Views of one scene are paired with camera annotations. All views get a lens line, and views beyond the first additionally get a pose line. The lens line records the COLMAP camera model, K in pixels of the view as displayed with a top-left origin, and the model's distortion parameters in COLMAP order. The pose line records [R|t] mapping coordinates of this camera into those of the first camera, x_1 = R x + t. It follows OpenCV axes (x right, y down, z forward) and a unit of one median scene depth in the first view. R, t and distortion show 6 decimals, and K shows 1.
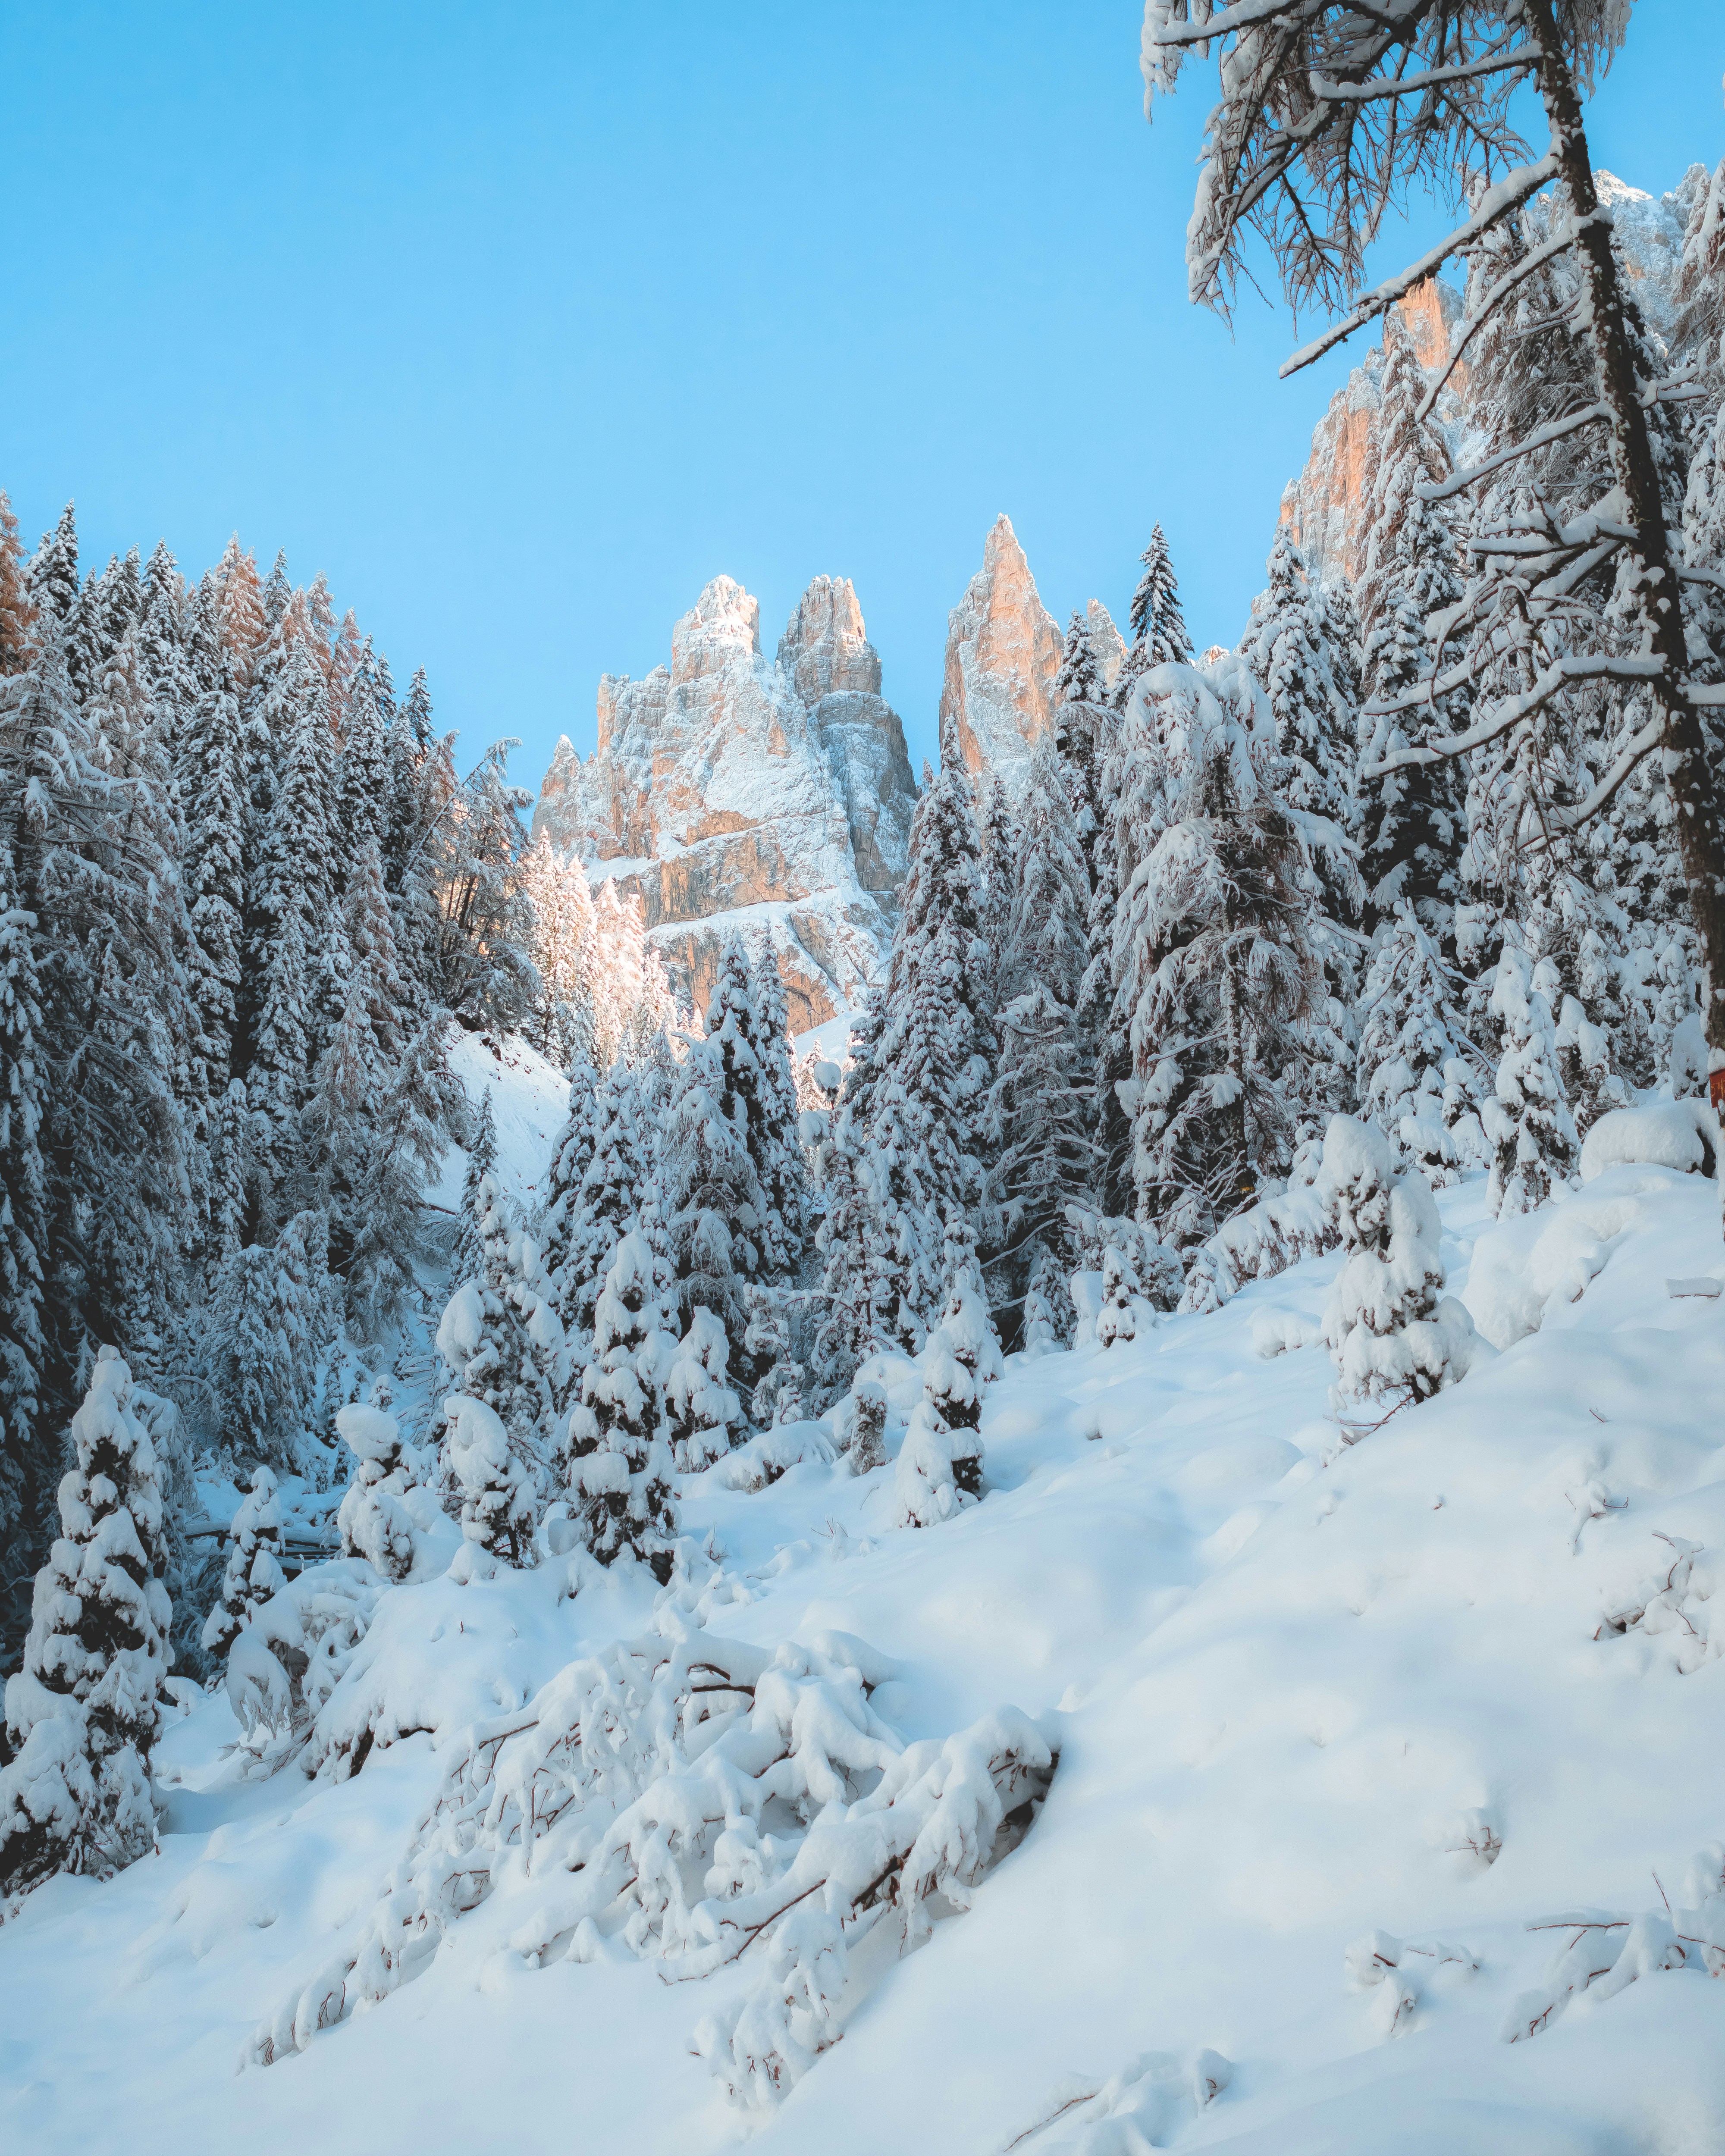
lens RADIAL K [[2798.4, 0, 862.5], [0, 2798.4, 1078.0], [0, 0, 1]] dist [0.011866, -0.016196]
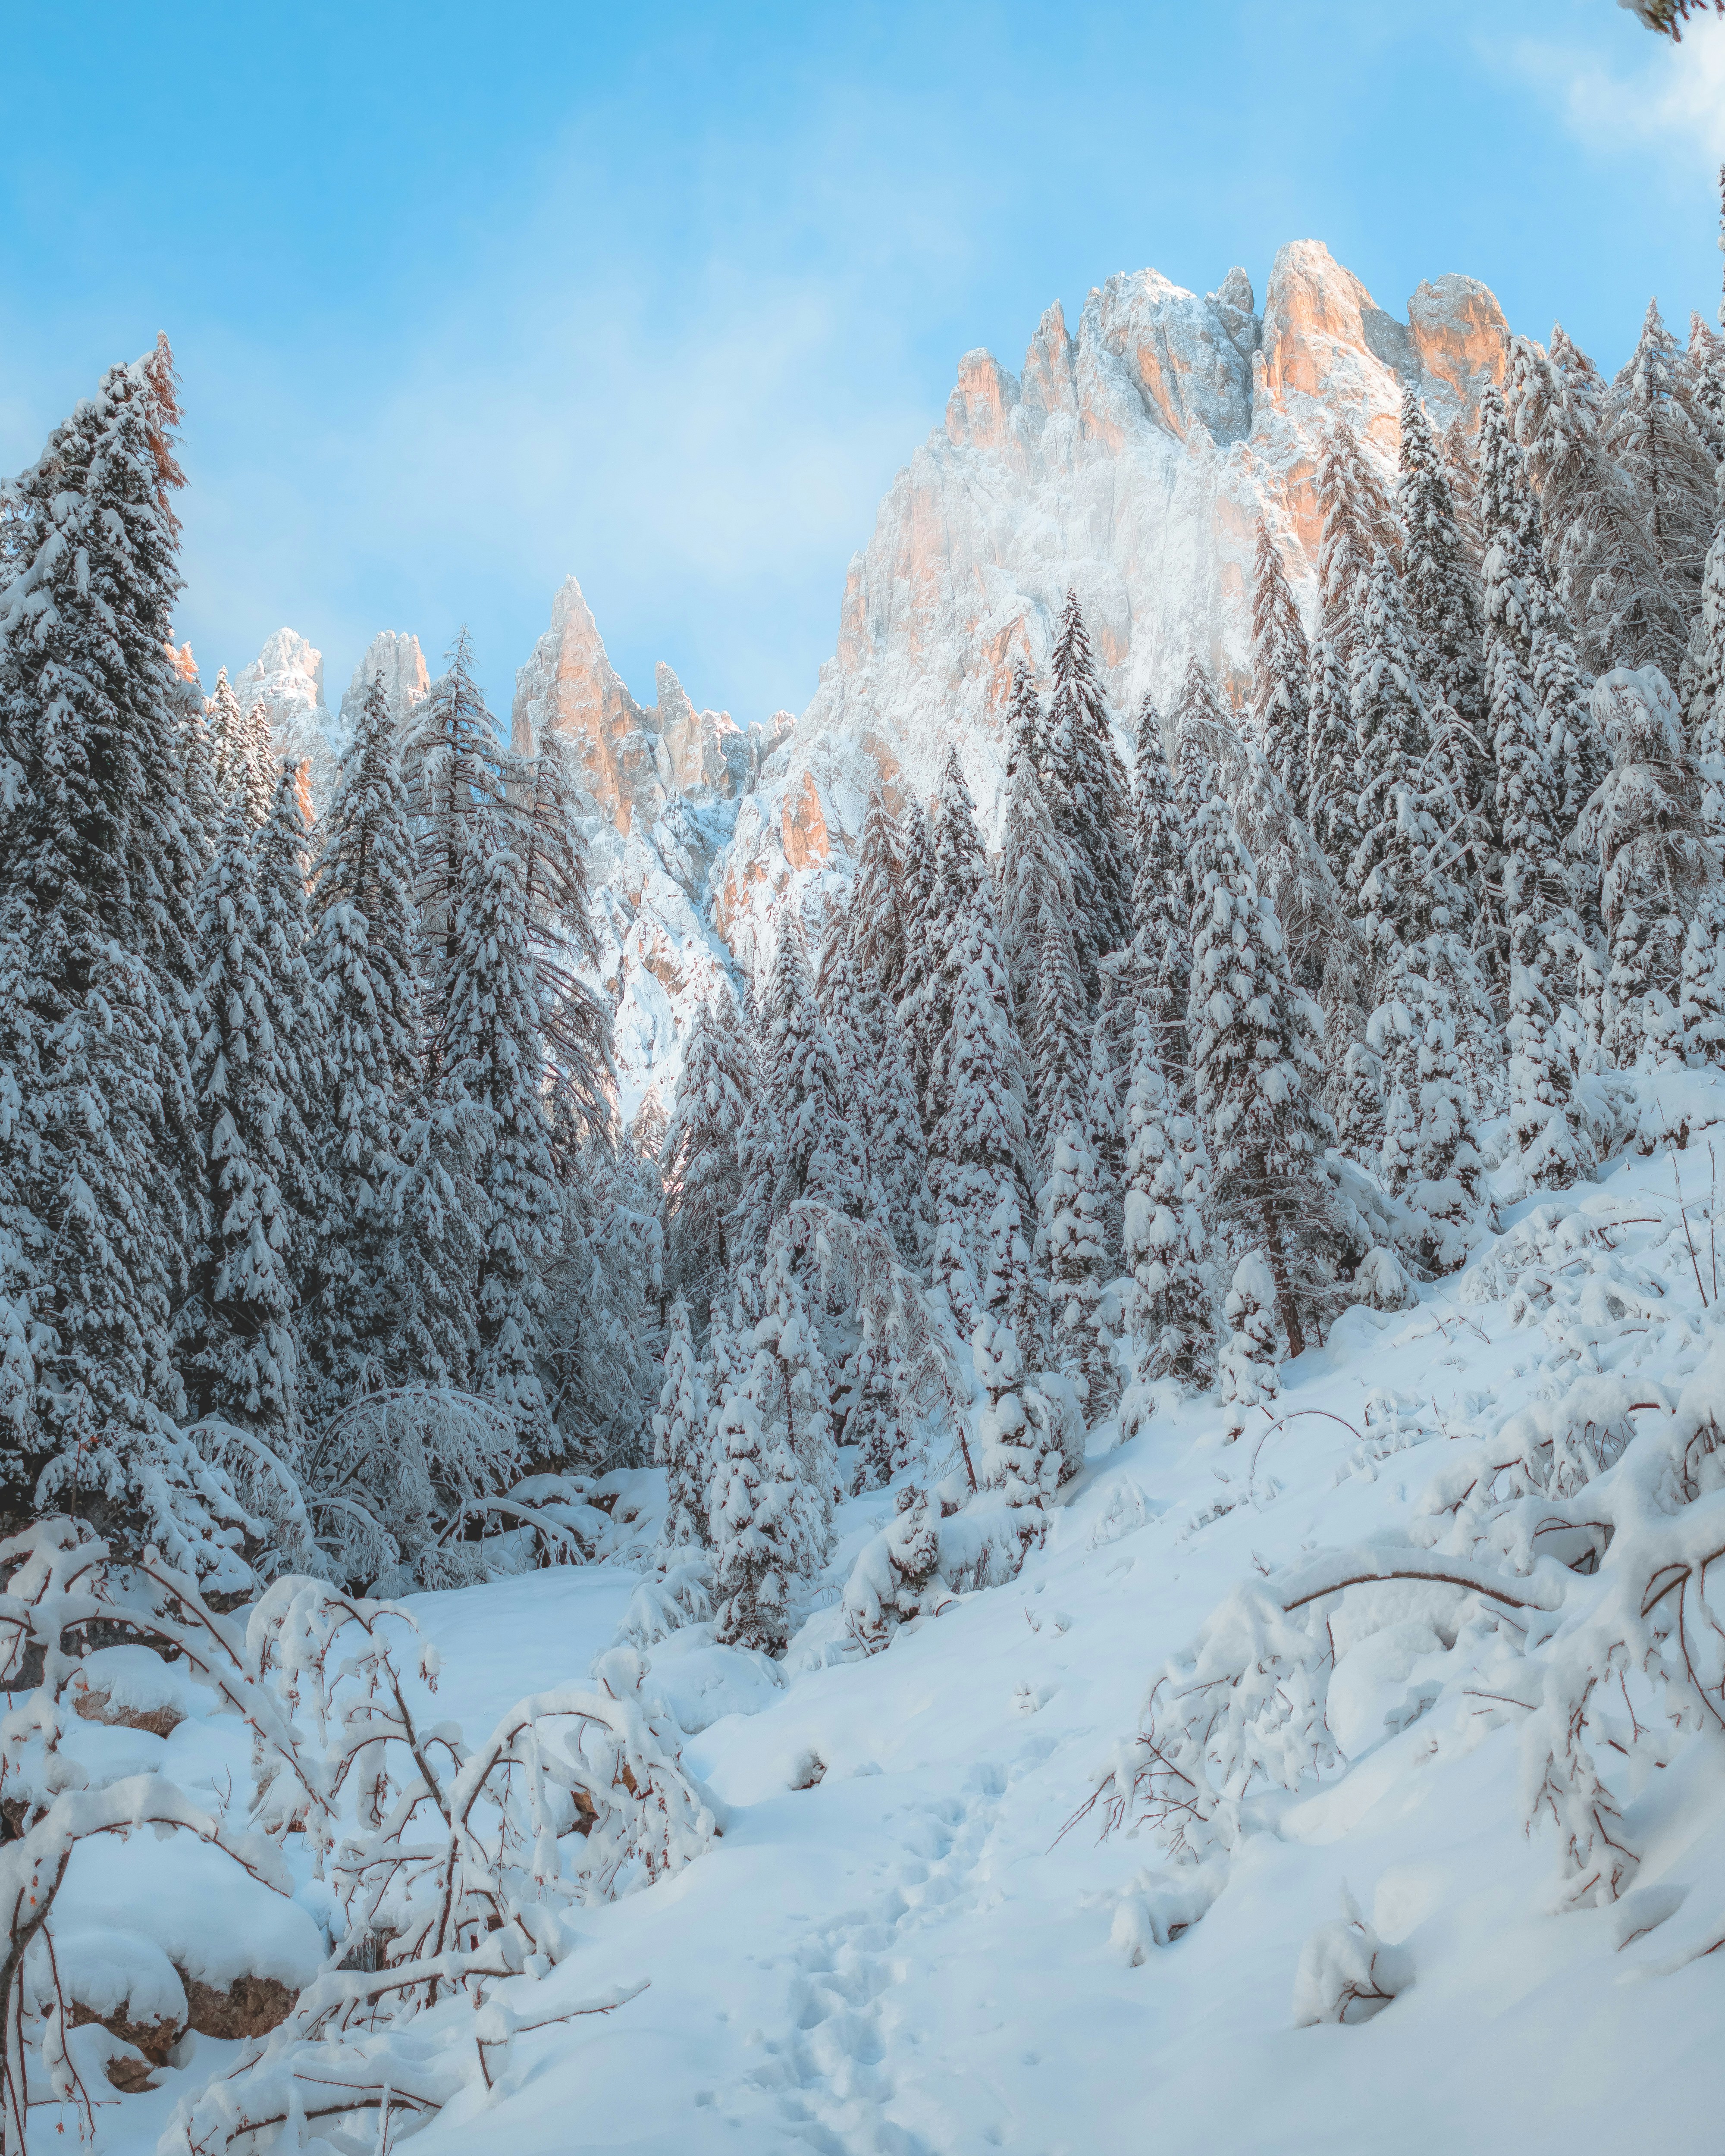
lens RADIAL K [[2798.4, 0, 862.5], [0, 2798.4, 1078.0], [0, 0, 1]] dist [0.011866, -0.016196]
pose [[0.986456, 0.002633, 0.164007, -0.227329], [0.001005, 0.999755, -0.022097, 0.048025], [-0.164025, 0.021963, 0.986212, -0.201136]]
